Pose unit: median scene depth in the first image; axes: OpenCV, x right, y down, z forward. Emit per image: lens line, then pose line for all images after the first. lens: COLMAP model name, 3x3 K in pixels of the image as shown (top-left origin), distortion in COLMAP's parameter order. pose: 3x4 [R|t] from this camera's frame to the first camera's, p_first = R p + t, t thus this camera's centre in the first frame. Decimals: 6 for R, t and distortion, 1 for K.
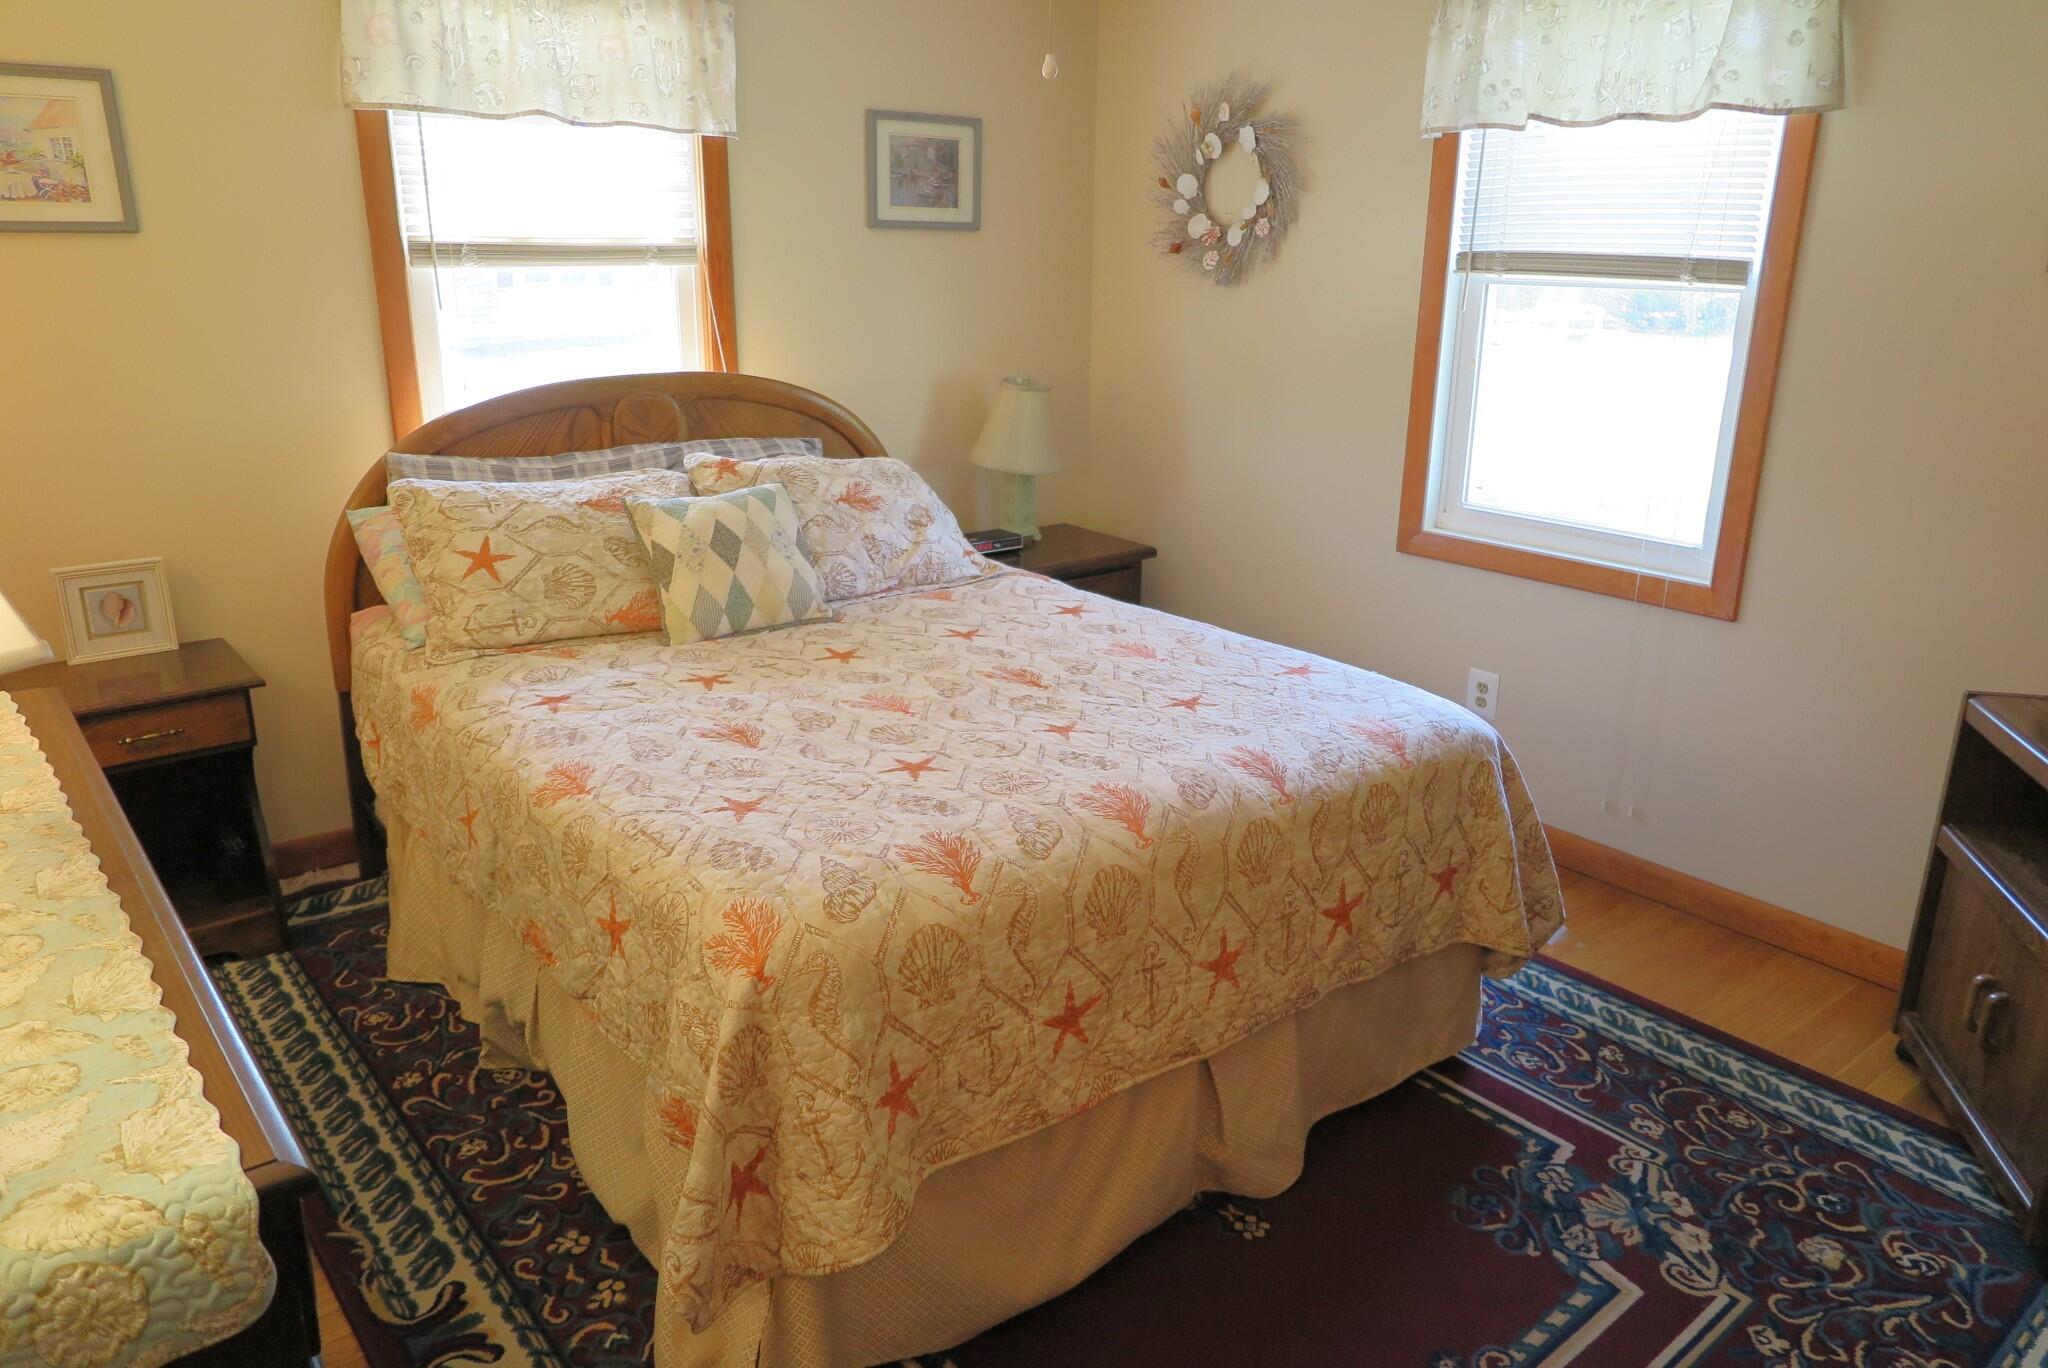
lens RADIAL K [[1410.1, 0, 1024.0], [0, 1410.1, 684.0], [0, 0, 1]] dist [-0.013670, 0.016094]
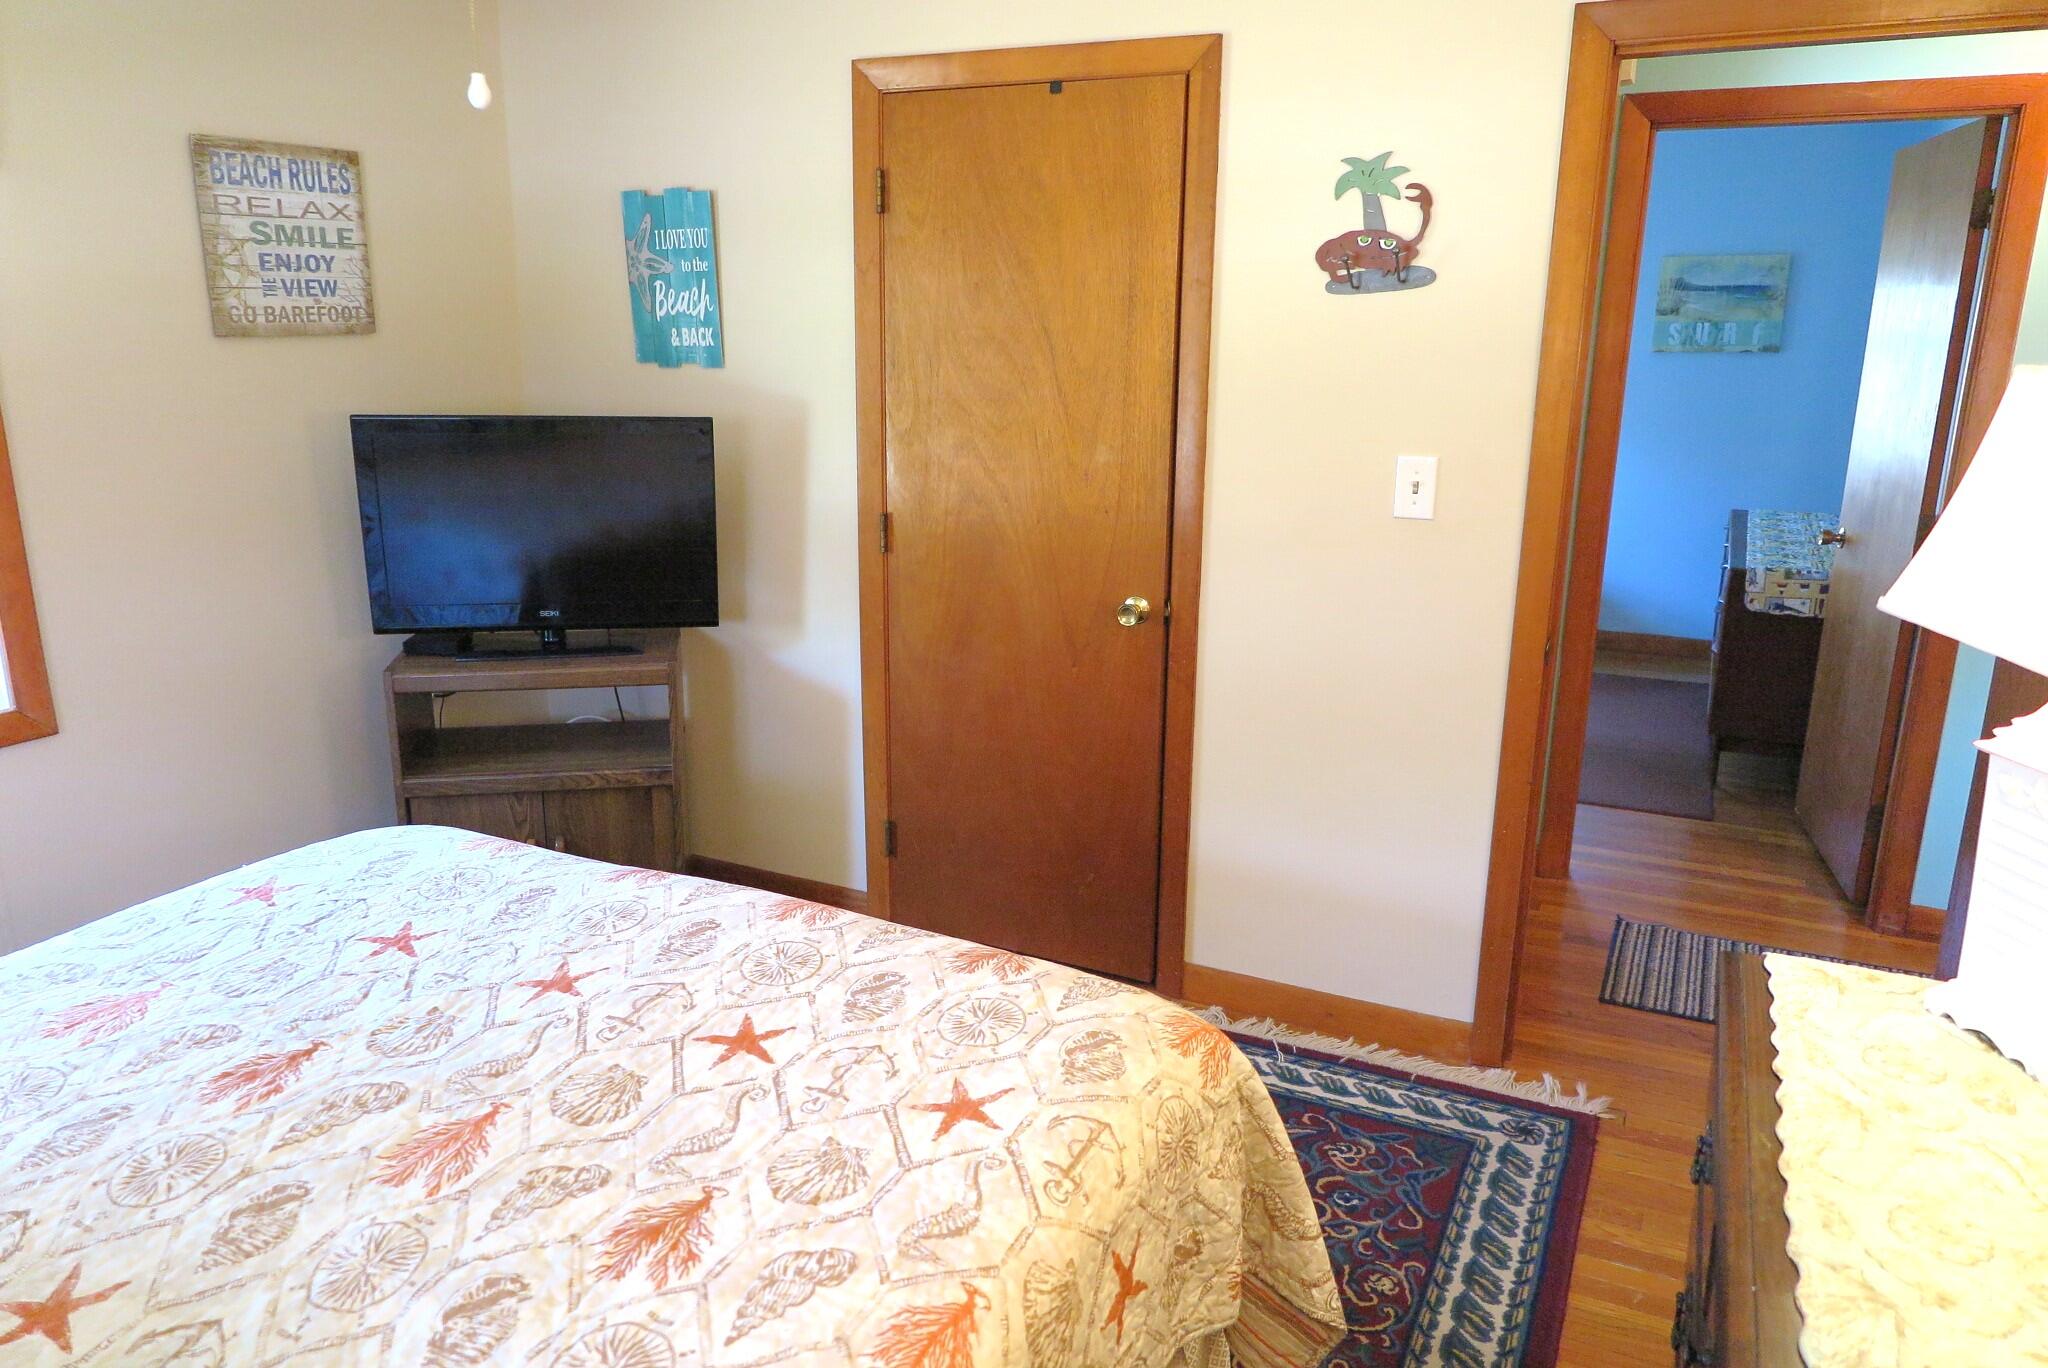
lens RADIAL K [[1410.1, 0, 1024.0], [0, 1410.1, 684.0], [0, 0, 1]] dist [-0.013670, 0.016094]
pose [[-0.407444, -0.253778, 0.877261, -0.639167], [0.267899, 0.885135, 0.380482, -0.302647], [-0.873052, 0.390042, -0.292656, 0.875318]]
